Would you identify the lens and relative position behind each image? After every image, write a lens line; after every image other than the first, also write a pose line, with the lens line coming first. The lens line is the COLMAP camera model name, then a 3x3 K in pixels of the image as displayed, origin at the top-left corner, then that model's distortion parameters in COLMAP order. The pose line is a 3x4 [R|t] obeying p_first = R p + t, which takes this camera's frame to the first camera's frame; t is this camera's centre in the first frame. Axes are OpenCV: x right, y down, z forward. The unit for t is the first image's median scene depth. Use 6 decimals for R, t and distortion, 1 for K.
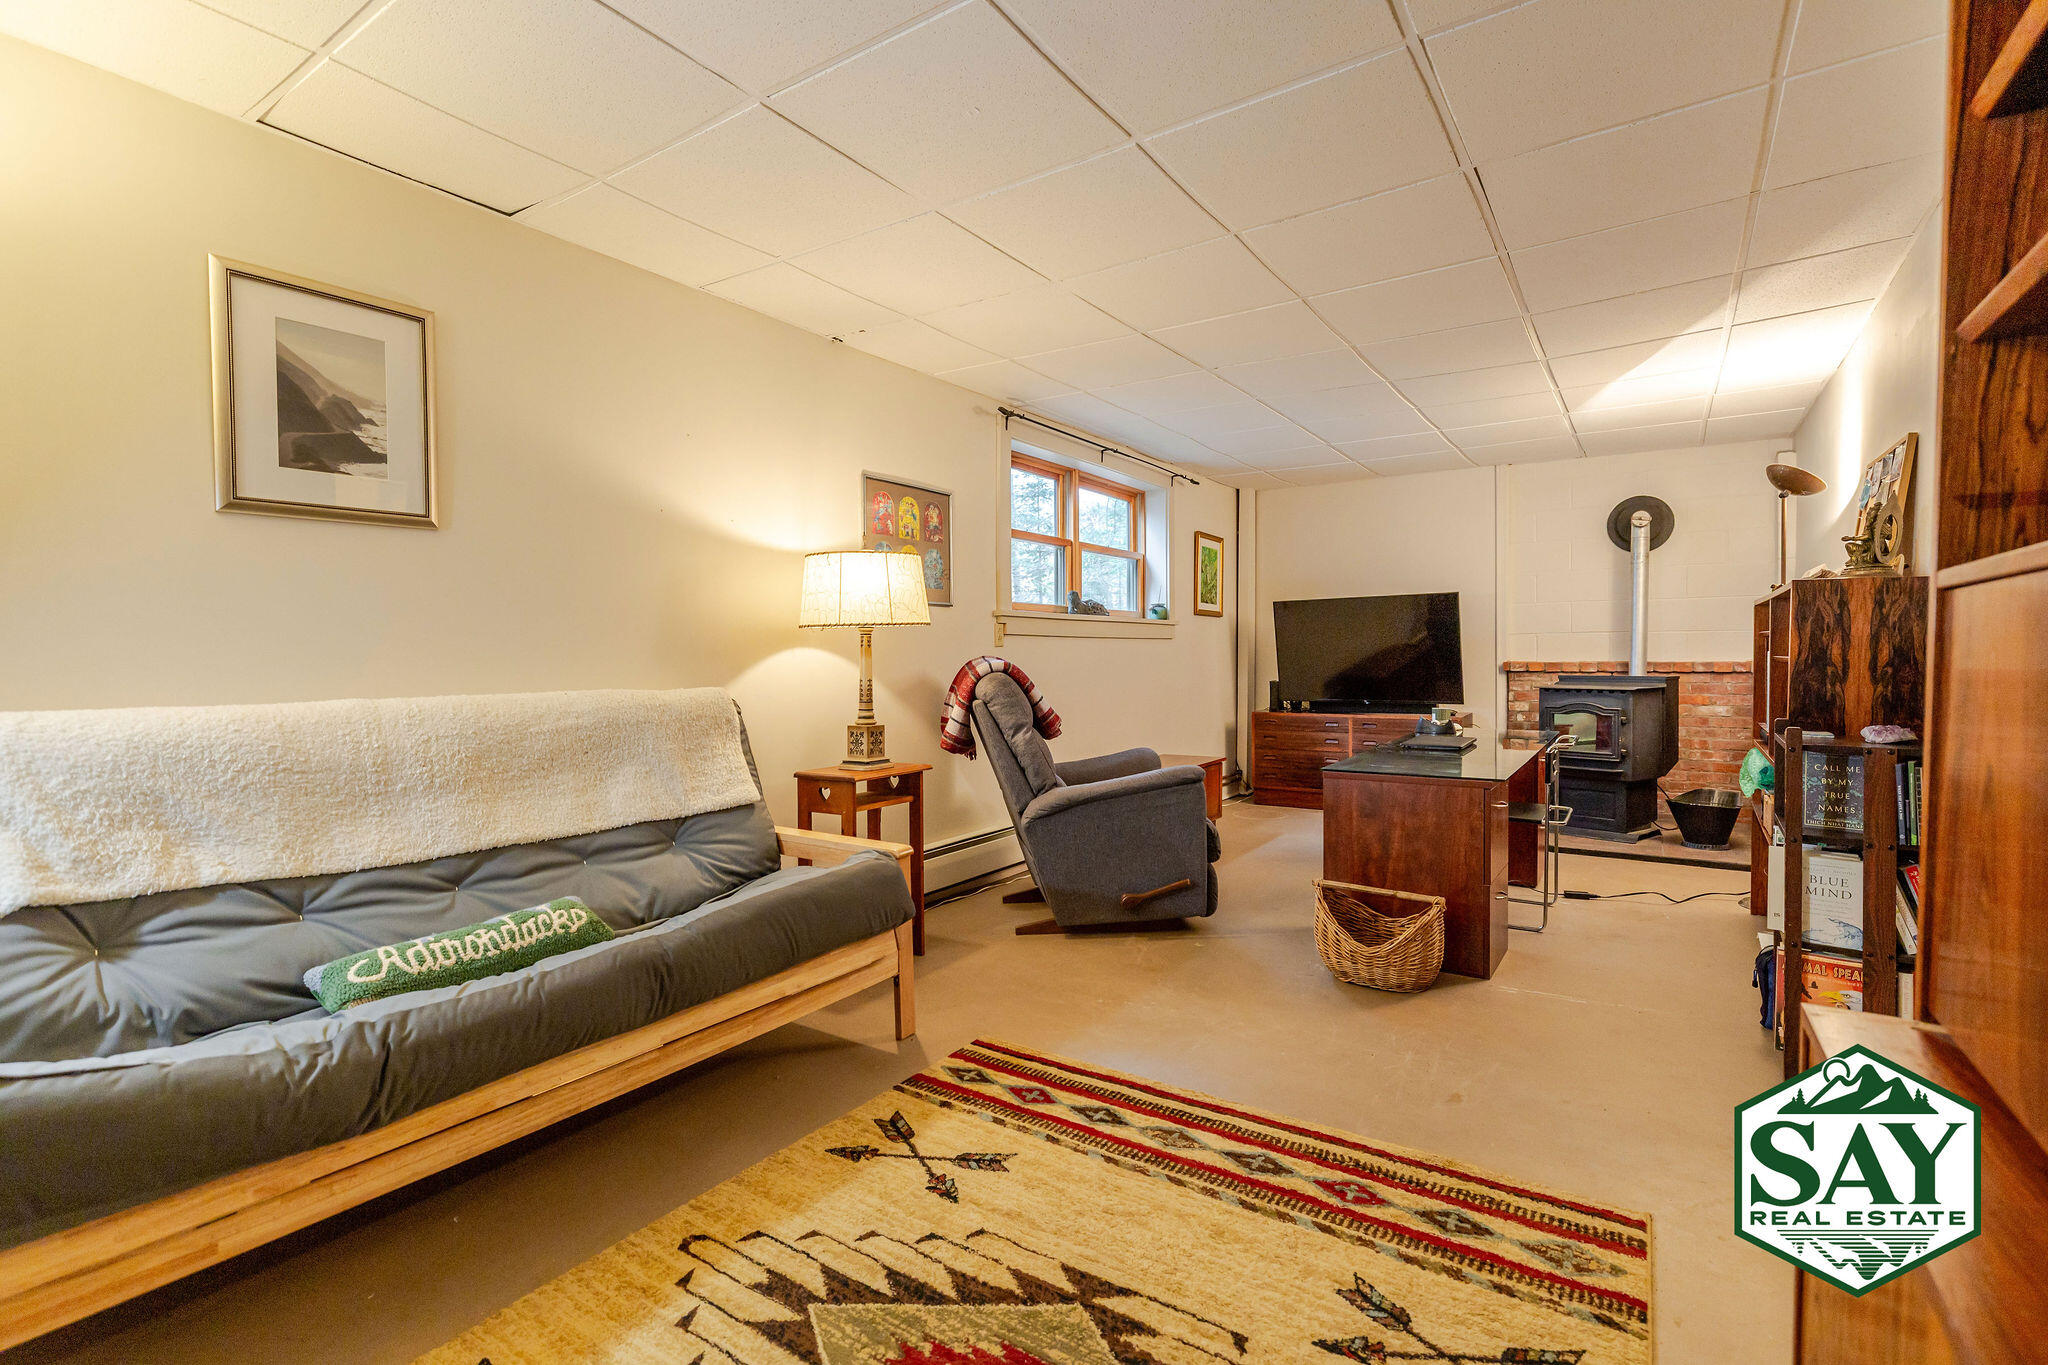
lens RADIAL K [[960.5, 0, 1024.5], [0, 960.5, 668.5], [0, 0, 1]] dist [-0.001108, 0.000082]
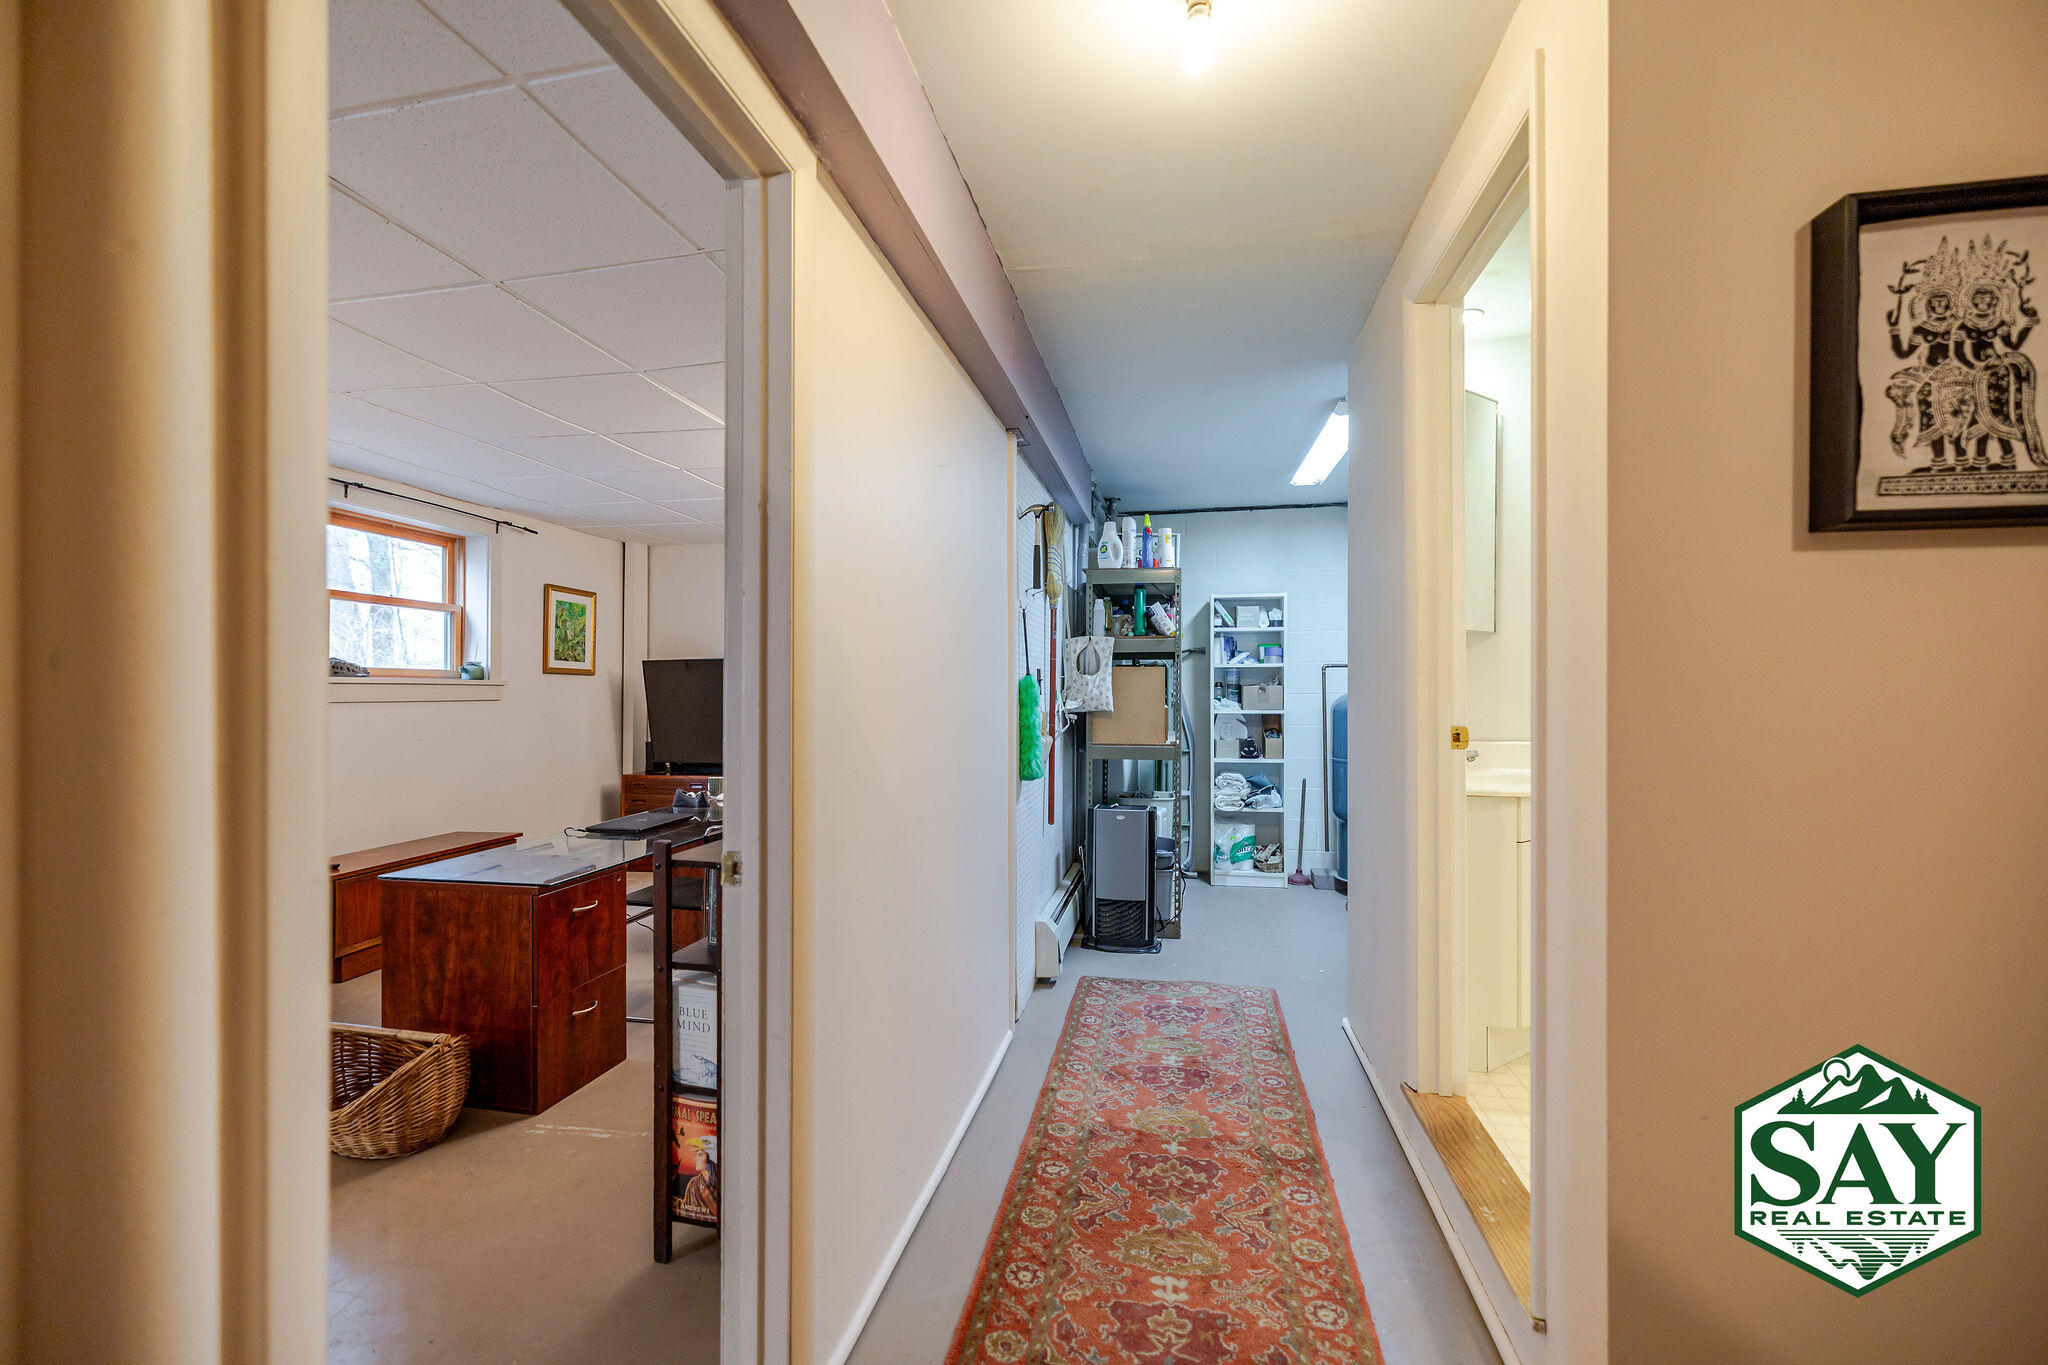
lens RADIAL K [[877.6, 0, 1014.4], [0, 877.6, 687.1], [0, 0, 1]] dist [0.001904, -0.001044]
pose [[0.928508, 0.002355, 0.371305, 0.319660], [0.006593, 0.999718, -0.022827, -0.022914], [-0.371254, 0.023643, 0.928230, 0.051089]]
